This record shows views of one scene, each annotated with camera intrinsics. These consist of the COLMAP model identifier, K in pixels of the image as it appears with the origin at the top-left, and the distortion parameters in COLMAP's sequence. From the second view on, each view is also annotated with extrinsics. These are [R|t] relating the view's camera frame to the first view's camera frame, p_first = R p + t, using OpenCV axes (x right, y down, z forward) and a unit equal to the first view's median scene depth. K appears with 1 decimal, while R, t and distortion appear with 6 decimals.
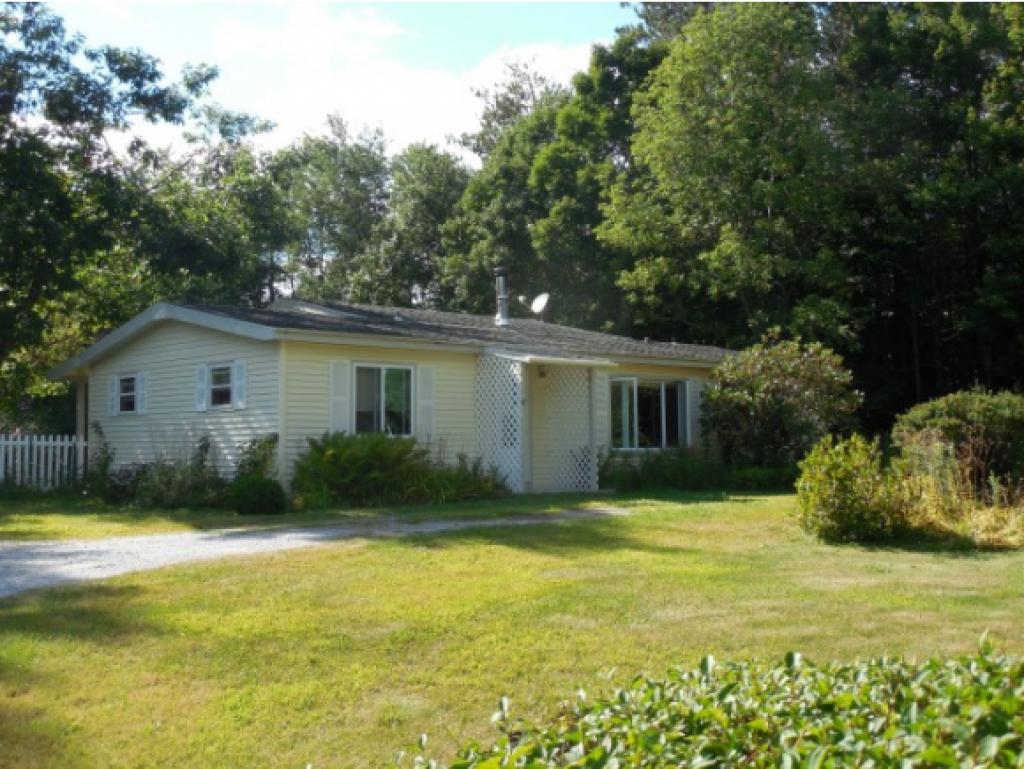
lens RADIAL K [[1168.0, 0, 512.0], [0, 1168.0, 384.5], [0, 0, 1]] dist [0.000848, 0.023066]
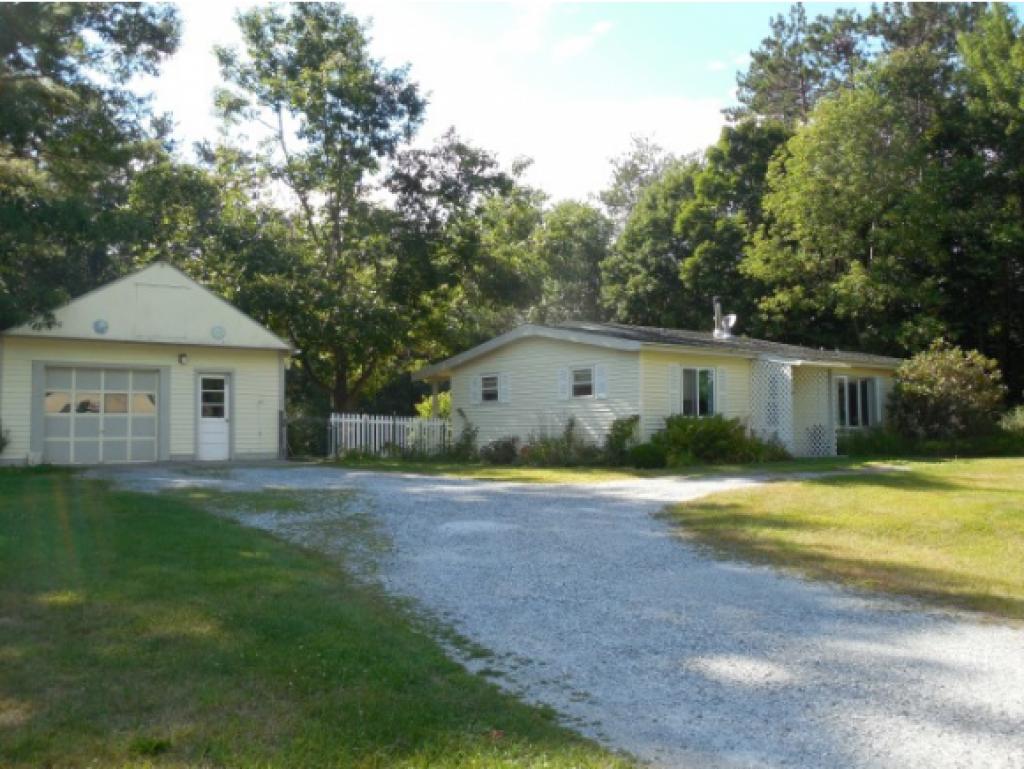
lens RADIAL K [[922.1, 0, 512.0], [0, 922.1, 384.5], [0, 0, 1]] dist [-0.007067, -0.012967]
pose [[0.998085, -0.003254, -0.061774, -0.124003], [0.003320, 0.999994, 0.000965, 0.001092], [0.061771, -0.001168, 0.998090, -0.065601]]
